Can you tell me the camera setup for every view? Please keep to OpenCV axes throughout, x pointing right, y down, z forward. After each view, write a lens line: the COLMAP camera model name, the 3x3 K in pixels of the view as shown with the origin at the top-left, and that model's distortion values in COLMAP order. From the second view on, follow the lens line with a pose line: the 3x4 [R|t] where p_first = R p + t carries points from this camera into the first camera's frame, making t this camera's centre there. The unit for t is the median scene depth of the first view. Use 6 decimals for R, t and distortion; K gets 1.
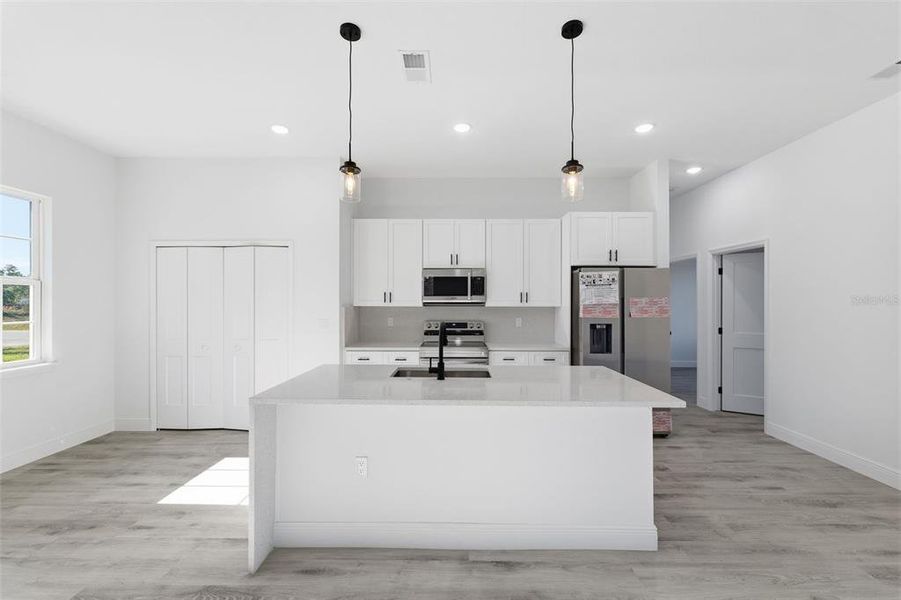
lens RADIAL K [[367.9, 0, 450.5], [0, 367.9, 300.0], [0, 0, 1]] dist [-0.000265, -0.000094]
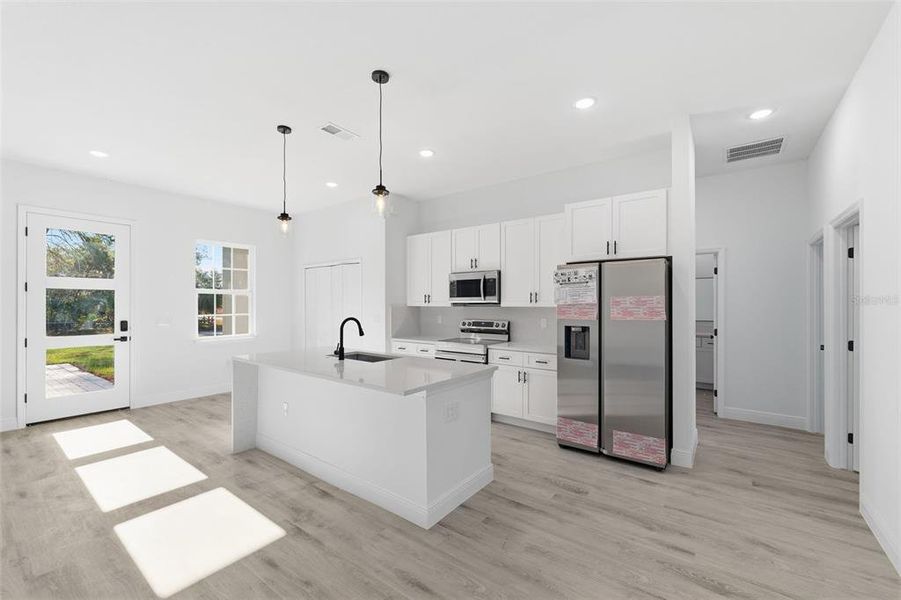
lens RADIAL K [[367.9, 0, 450.5], [0, 367.9, 300.0], [0, 0, 1]] dist [-0.000265, -0.000094]
pose [[0.807715, -0.007658, -0.589524, 0.681075], [0.006116, 0.999971, -0.004610, 0.003076], [0.589542, 0.000118, 0.807738, 0.086527]]
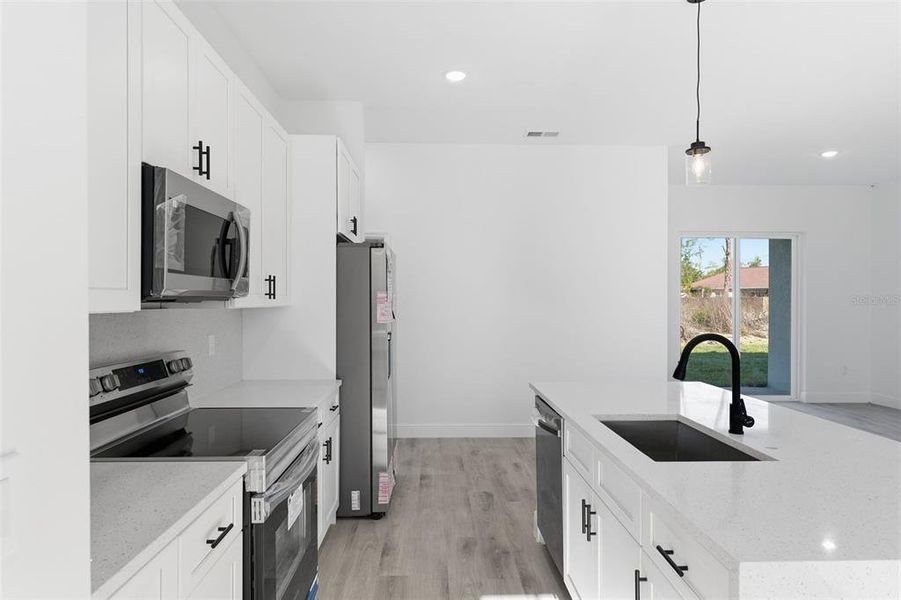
lens RADIAL K [[524.1, 0, 450.5], [0, 524.1, 300.0], [0, 0, 1]] dist [0.000752, 0.000645]
pose [[-0.041405, 0.002855, 0.999138, -0.512083], [-0.009465, 0.999950, -0.003249, 0.010613], [-0.999098, -0.009591, -0.041376, 0.917077]]
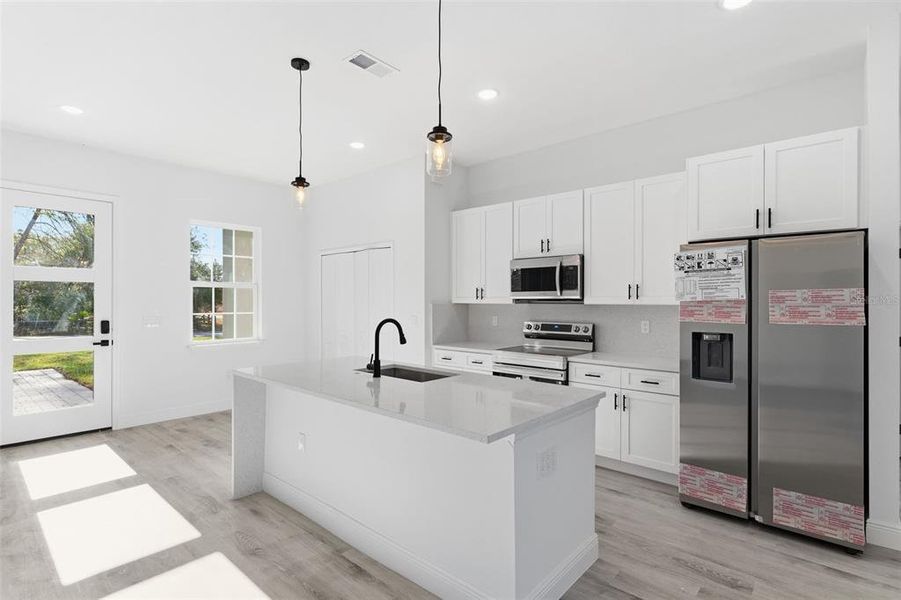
lens RADIAL K [[440.5, 0, 449.6], [0, 440.5, 296.6], [0, 0, 1]] dist [-0.002199, -0.000258]
pose [[0.757211, -0.006079, -0.653142, 0.550897], [0.004719, 0.999982, -0.003837, 0.004614], [0.653153, -0.000177, 0.757226, 0.145624]]
